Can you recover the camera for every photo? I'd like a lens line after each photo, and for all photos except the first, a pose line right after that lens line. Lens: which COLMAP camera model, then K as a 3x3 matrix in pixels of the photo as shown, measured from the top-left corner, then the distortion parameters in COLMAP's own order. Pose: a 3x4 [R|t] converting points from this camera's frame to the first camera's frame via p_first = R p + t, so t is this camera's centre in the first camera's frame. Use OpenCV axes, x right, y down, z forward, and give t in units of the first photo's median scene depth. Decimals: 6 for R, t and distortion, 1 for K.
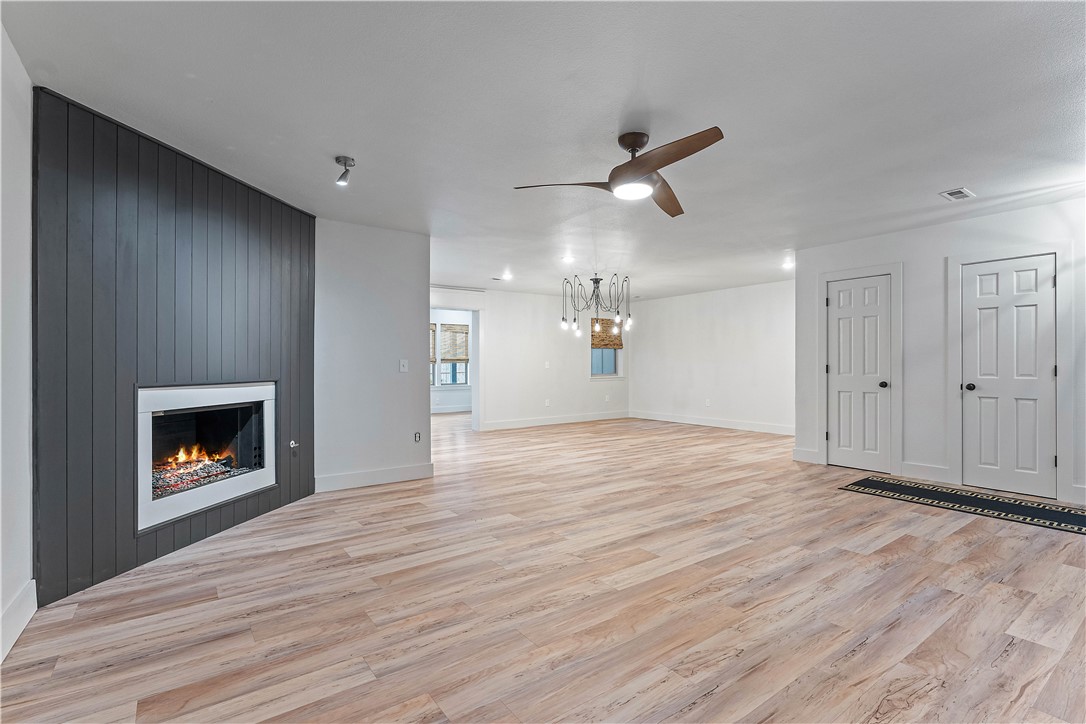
lens RADIAL K [[497.7, 0, 536.7], [0, 497.7, 363.9], [0, 0, 1]] dist [-0.001861, 0.001065]
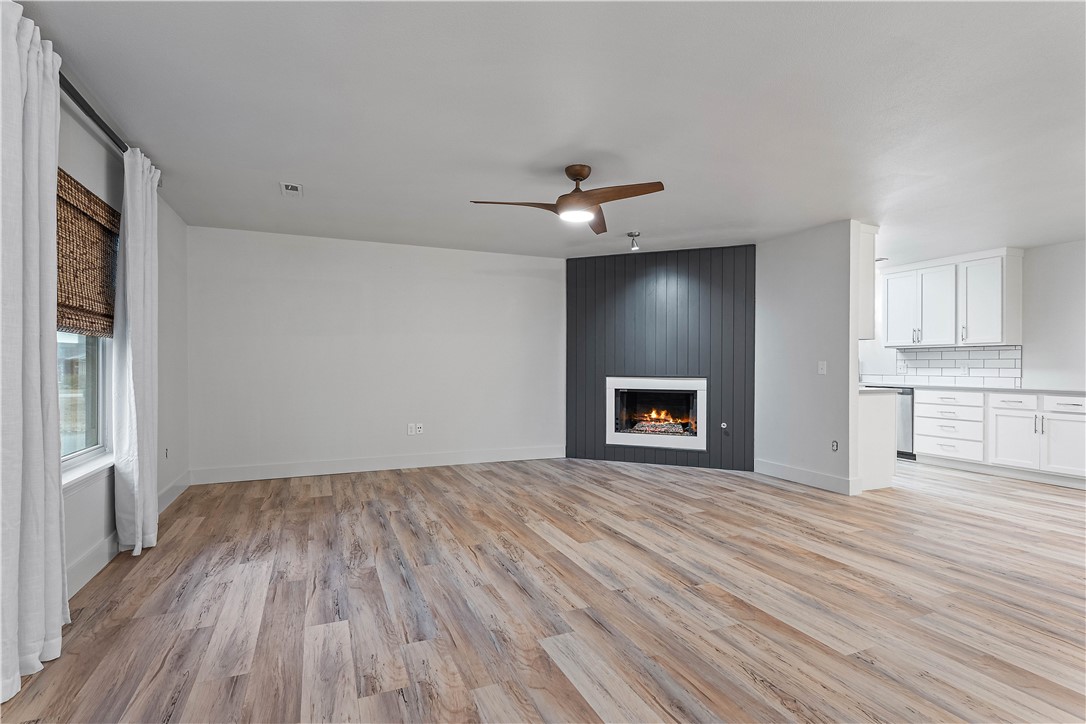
lens RADIAL K [[497.7, 0, 536.3], [0, 497.7, 364.5], [0, 0, 1]] dist [-0.001861, 0.001065]
pose [[-0.197402, -0.000557, -0.980322, 1.470867], [-0.002664, 0.999996, -0.000032, -0.001529], [0.980319, 0.002605, -0.197403, 1.239537]]
